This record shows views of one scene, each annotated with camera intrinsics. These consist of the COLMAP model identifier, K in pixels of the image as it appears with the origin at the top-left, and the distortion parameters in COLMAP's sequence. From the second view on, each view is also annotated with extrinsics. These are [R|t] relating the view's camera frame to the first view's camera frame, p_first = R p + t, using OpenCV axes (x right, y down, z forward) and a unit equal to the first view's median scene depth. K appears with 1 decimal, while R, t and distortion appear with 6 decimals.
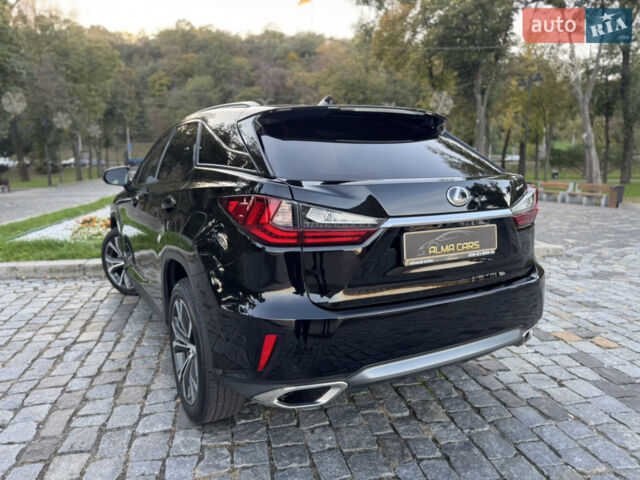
lens RADIAL K [[456.1, 0, 318.8], [0, 456.1, 243.9], [0, 0, 1]] dist [0.016435, -0.020929]
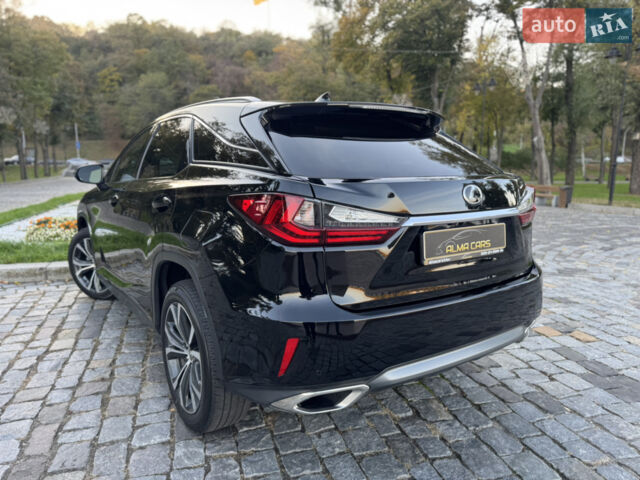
lens RADIAL K [[456.1, 0, 320.1], [0, 456.1, 243.6], [0, 0, 1]] dist [0.016435, -0.020929]
pose [[0.995507, -0.007259, 0.094405, -0.007433], [0.007381, 0.999972, -0.000944, 0.000052], [-0.094395, 0.001636, 0.995533, 0.002048]]
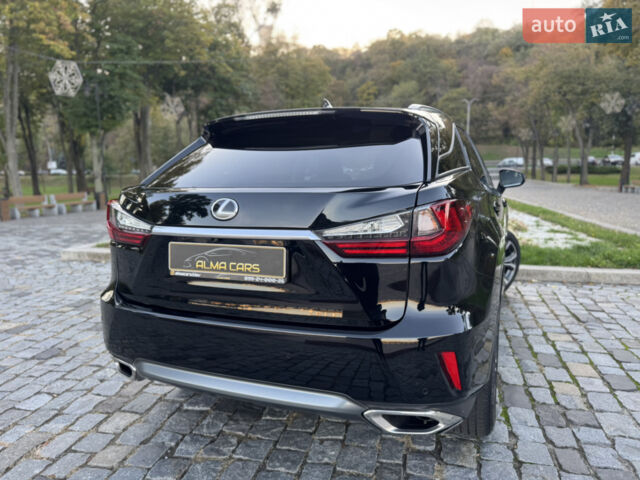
lens RADIAL K [[456.1, 0, 317.8], [0, 456.1, 241.1], [0, 0, 1]] dist [0.016435, -0.020929]
pose [[0.907210, 0.053219, -0.417299, 0.026958], [-0.059119, 0.998250, -0.001218, -0.001561], [0.416504, 0.025775, 0.908768, 0.006501]]
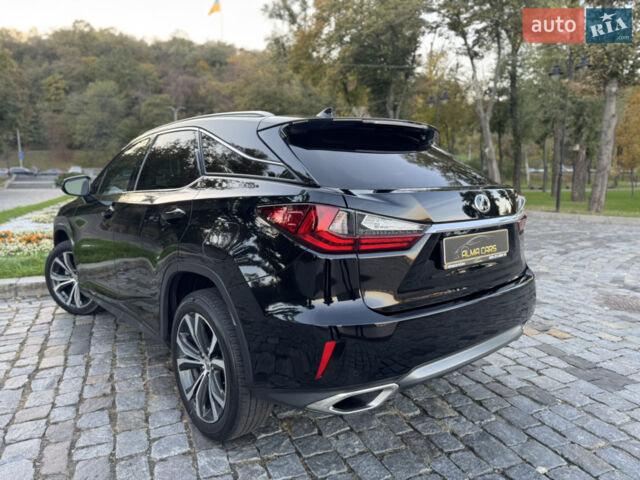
lens RADIAL K [[456.1, 0, 320.5], [0, 456.1, 241.7], [0, 0, 1]] dist [0.016435, -0.020929]
pose [[0.981715, -0.021896, 0.189094, -0.016926], [0.027116, 0.999318, -0.025062, 0.000179], [-0.188416, 0.029731, 0.981639, 0.000384]]
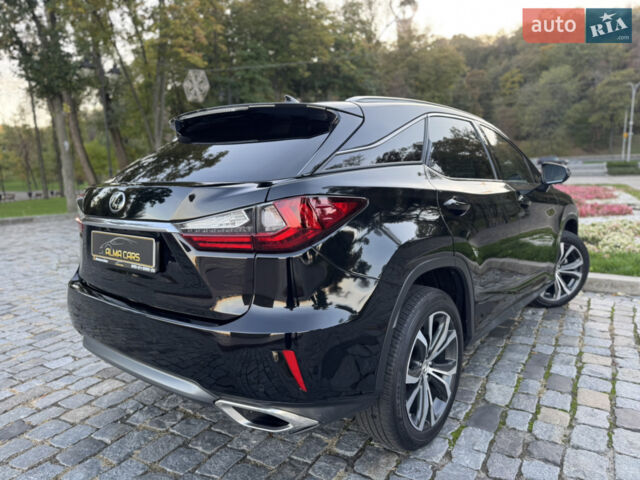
lens RADIAL K [[456.1, 0, 316.4], [0, 456.1, 241.3], [0, 0, 1]] dist [0.016435, -0.020929]
pose [[0.748450, 0.088790, -0.657221, 0.053000], [-0.092689, 0.995275, 0.028905, -0.003718], [0.656682, 0.039283, 0.753143, 0.022889]]
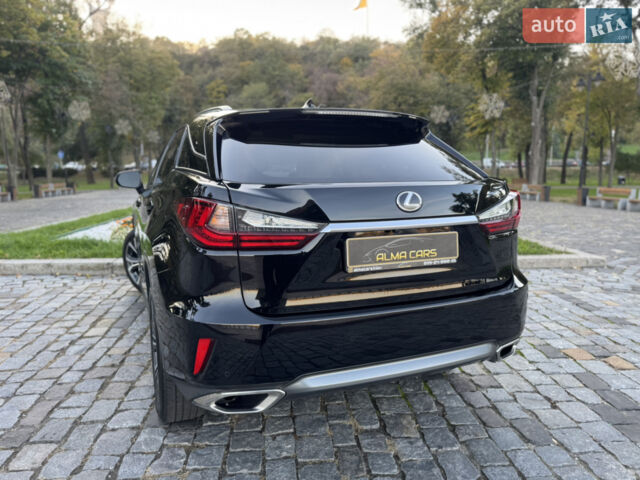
lens RADIAL K [[456.1, 0, 316.6], [0, 456.1, 242.8], [0, 0, 1]] dist [0.016435, -0.020929]
pose [[0.993074, 0.020876, -0.115619, 0.013380], [-0.022253, 0.999696, -0.010637, -0.000189], [0.115362, 0.013136, 0.993237, 0.001886]]
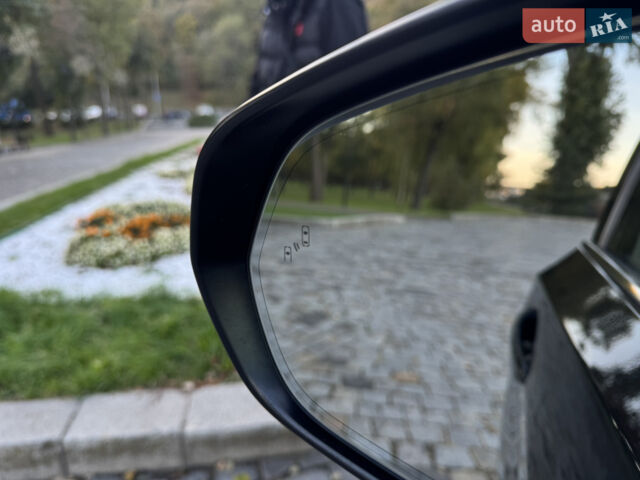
lens RADIAL K [[478.3, 0, 318.1], [0, 478.3, 242.5], [0, 0, 1]] dist [-0.029883, -0.003349]
pose [[0.997321, 0.001507, -0.073132, -0.058949], [0.005337, 0.995624, 0.093296, -0.020116], [0.072953, -0.093437, 0.992949, 0.130820]]
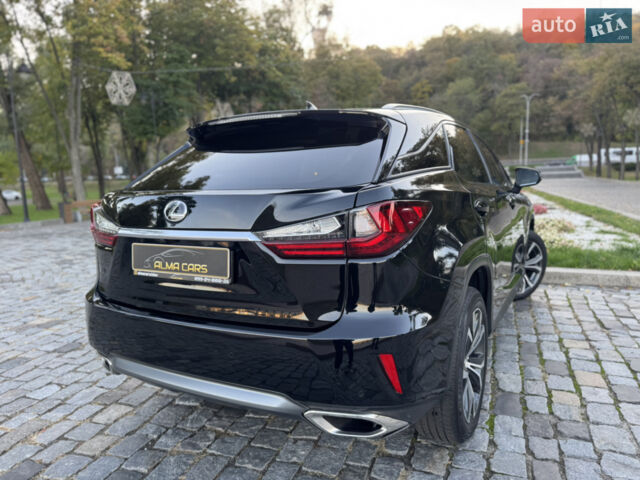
lens RADIAL K [[456.1, 0, 321.4], [0, 456.1, 241.0], [0, 0, 1]] dist [0.016435, -0.020929]
pose [[0.855717, 0.052415, -0.514783, 0.038447], [-0.059667, 0.998215, 0.002454, -0.002305], [0.513993, 0.028616, 0.857317, 0.011997]]
